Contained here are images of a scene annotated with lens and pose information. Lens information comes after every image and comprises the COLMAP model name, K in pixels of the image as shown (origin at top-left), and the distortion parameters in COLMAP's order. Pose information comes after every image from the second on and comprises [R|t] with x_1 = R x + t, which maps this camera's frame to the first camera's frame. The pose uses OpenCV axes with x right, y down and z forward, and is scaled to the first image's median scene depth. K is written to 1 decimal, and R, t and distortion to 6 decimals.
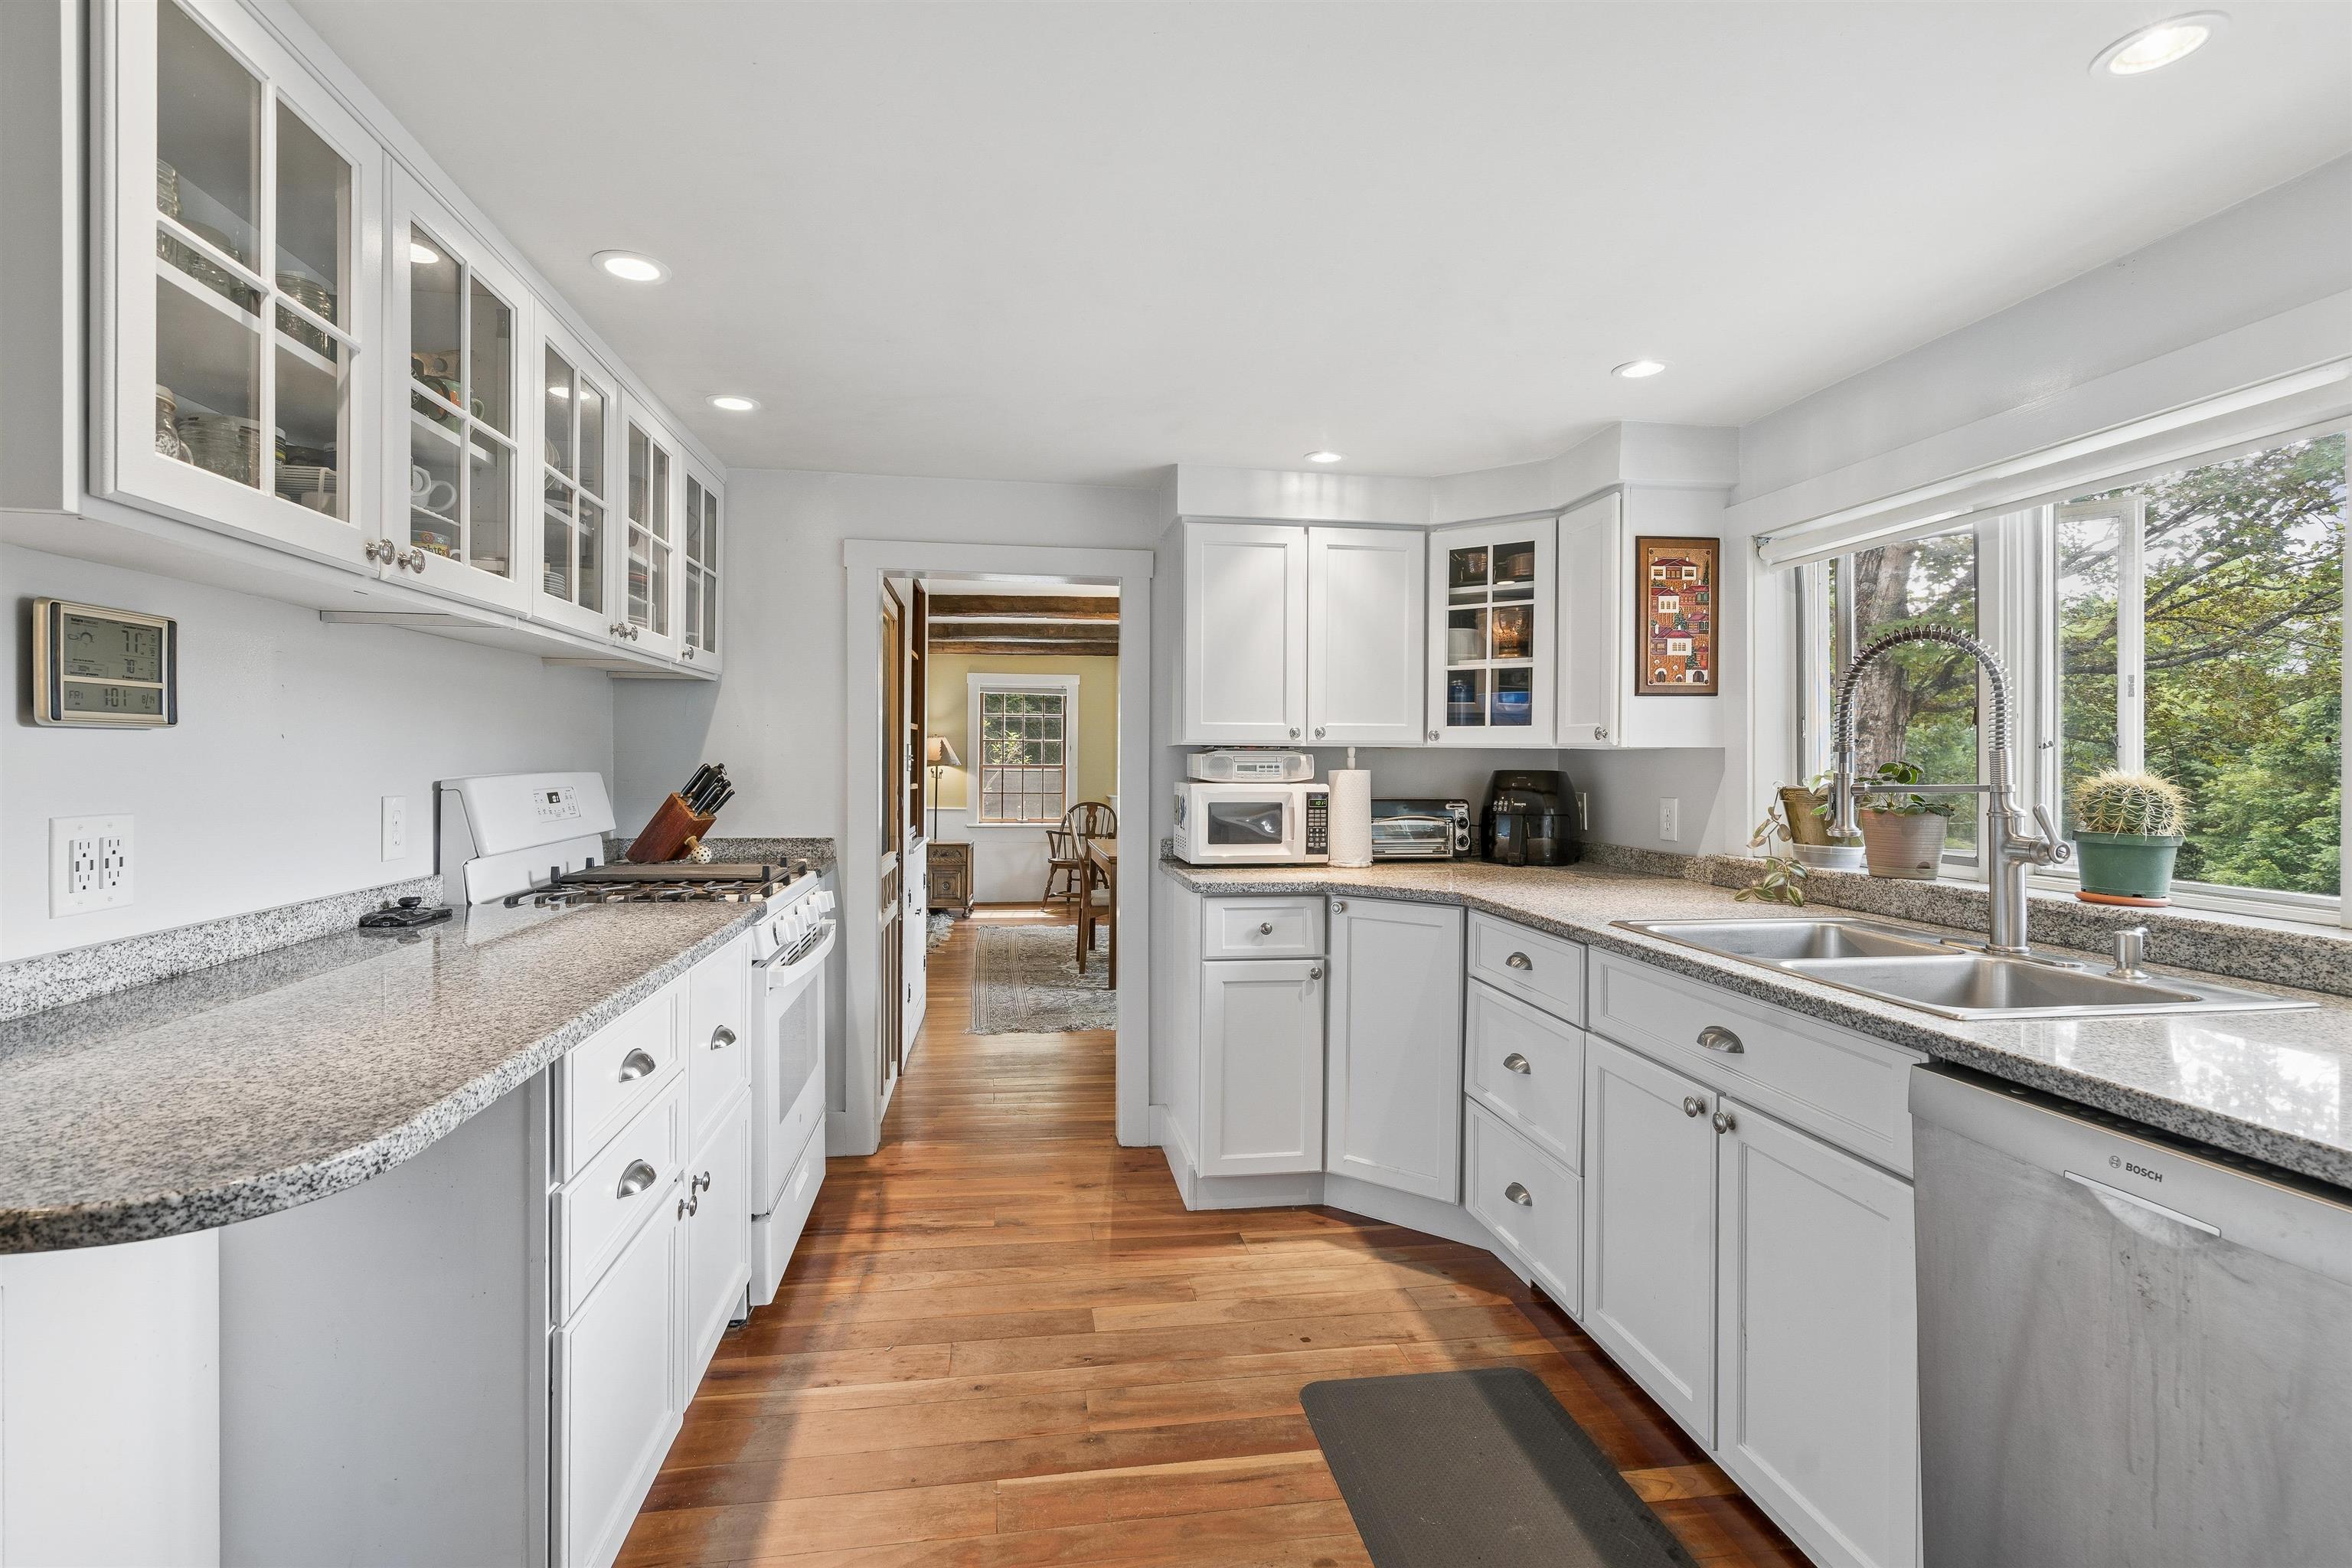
lens RADIAL K [[1071.0, 0, 1165.8], [0, 1071.0, 764.9], [0, 0, 1]] dist [0.000653, -0.000030]
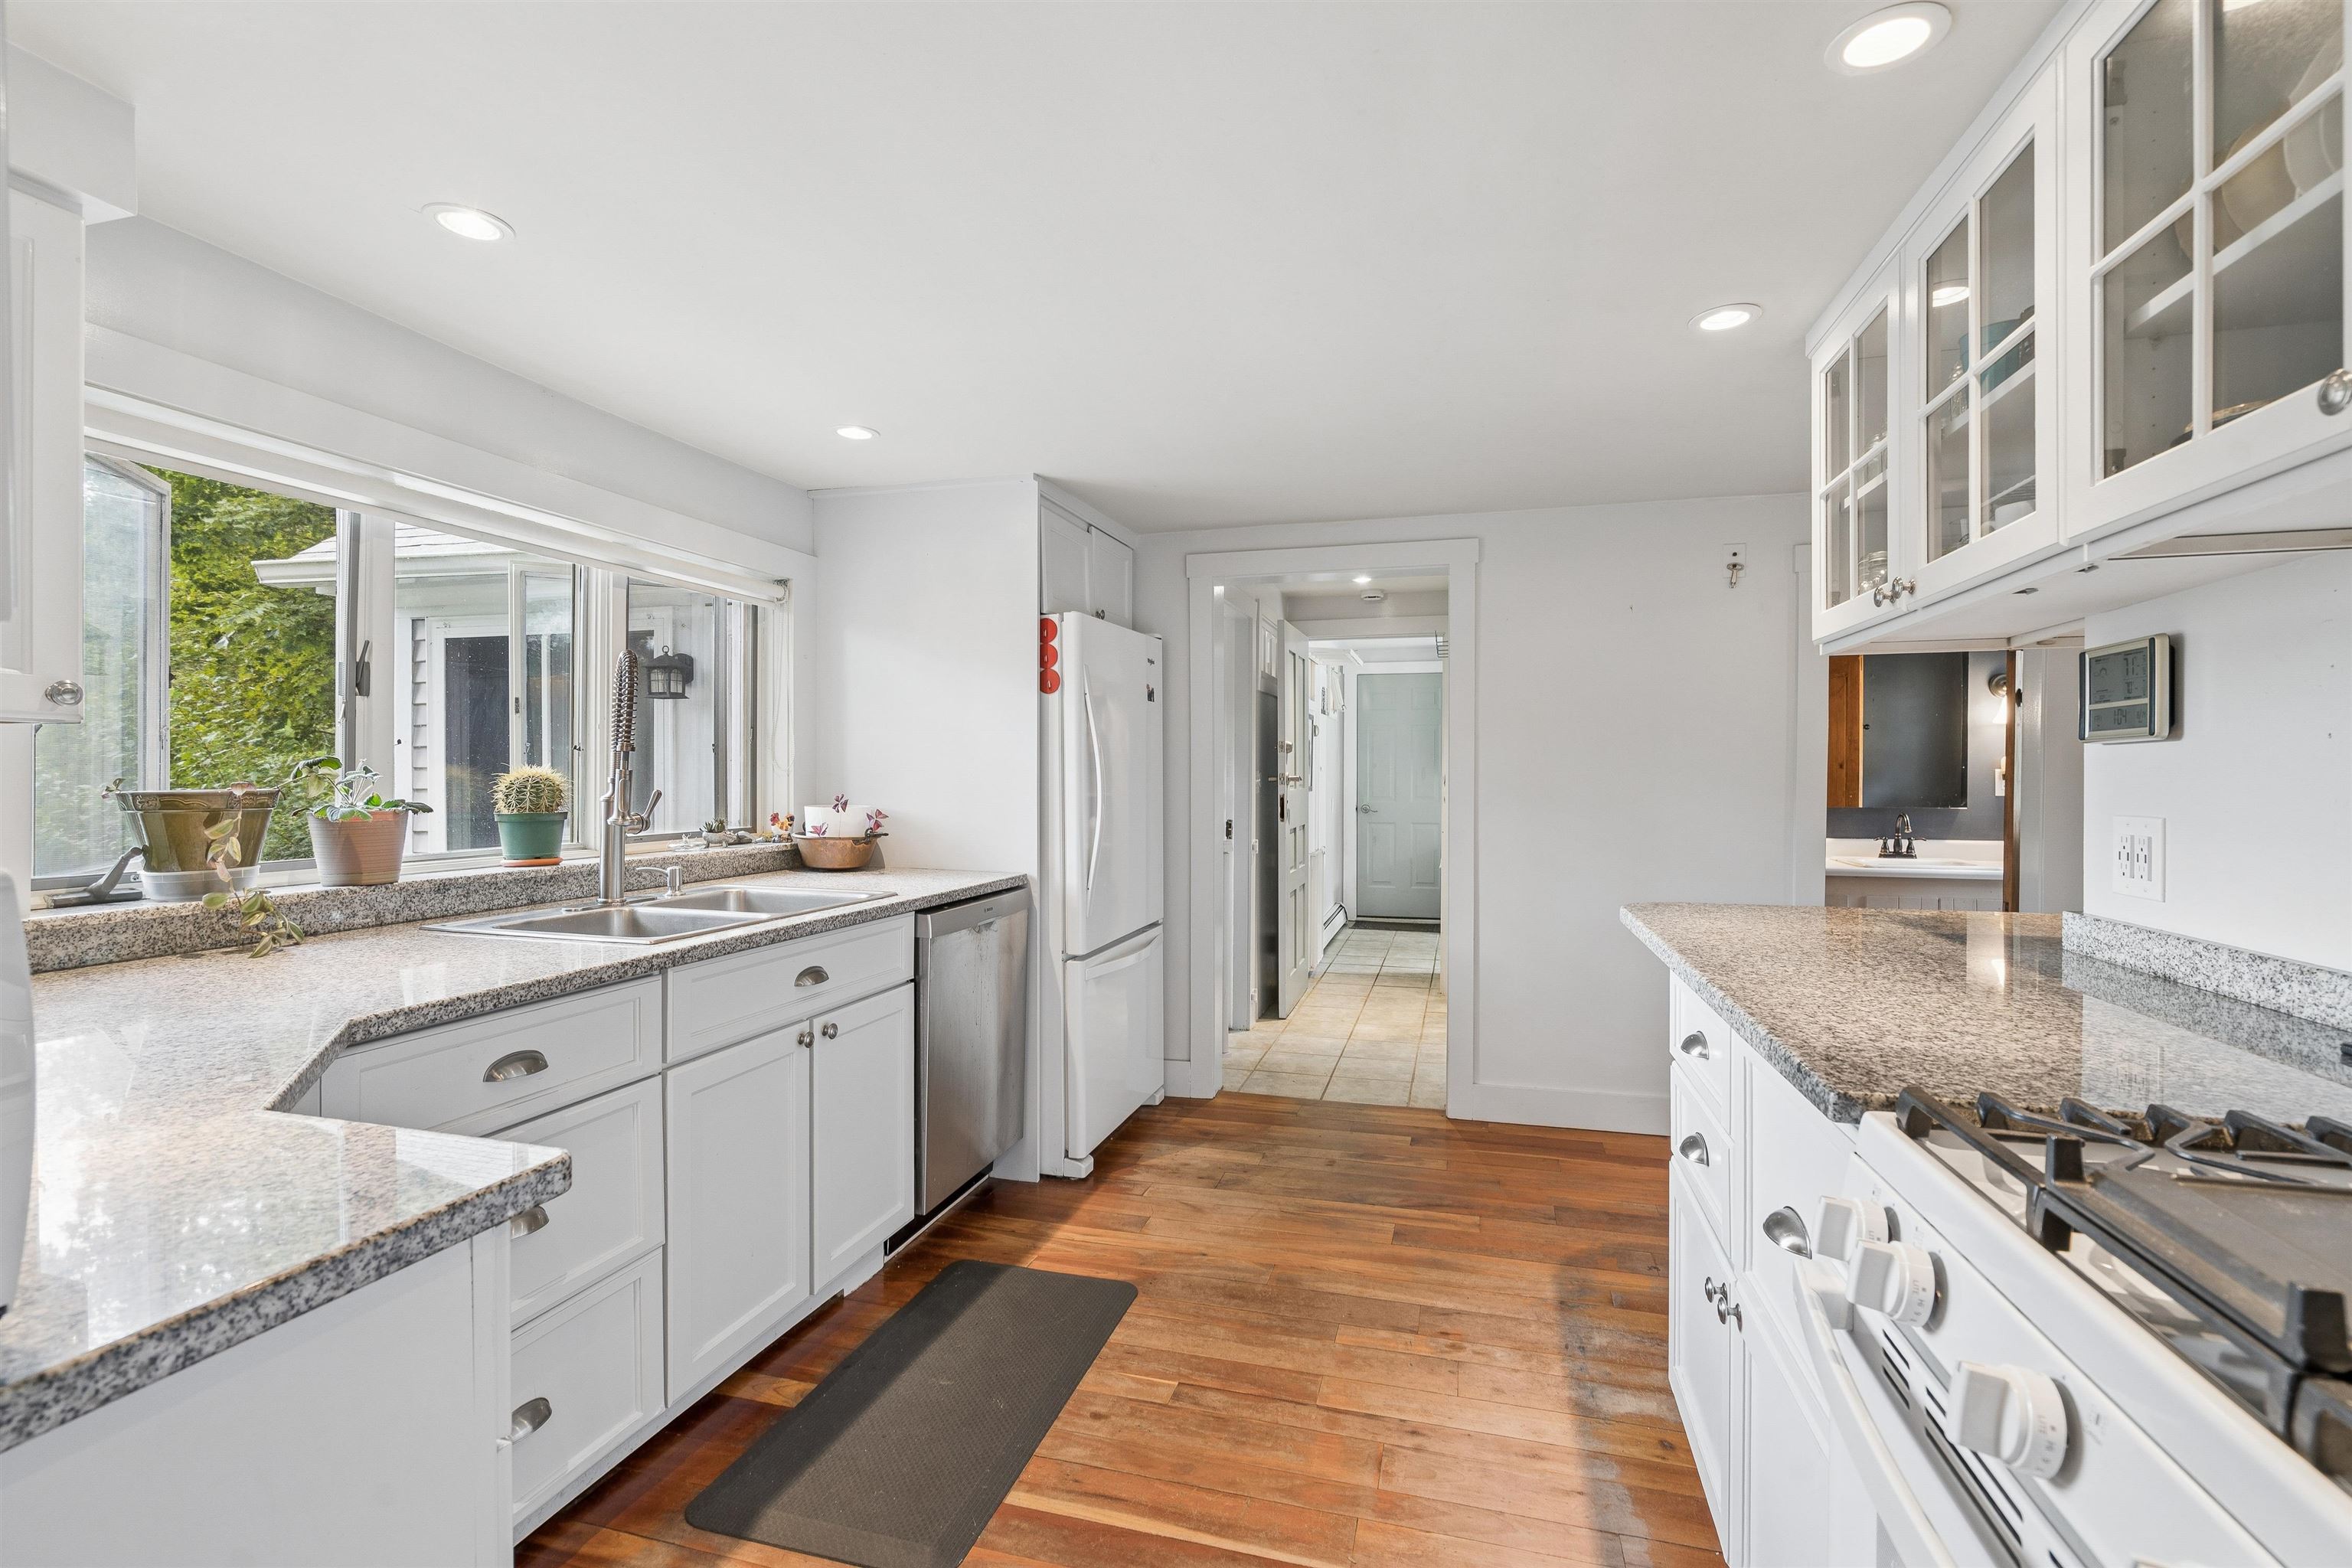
lens RADIAL K [[1071.0, 0, 1171.5], [0, 1071.0, 781.1], [0, 0, 1]] dist [0.000653, -0.000030]
pose [[-0.910373, -0.011151, 0.413638, -0.408800], [-0.006464, 0.999898, 0.012728, 0.000598], [-0.413738, 0.008913, -0.910352, 1.984968]]
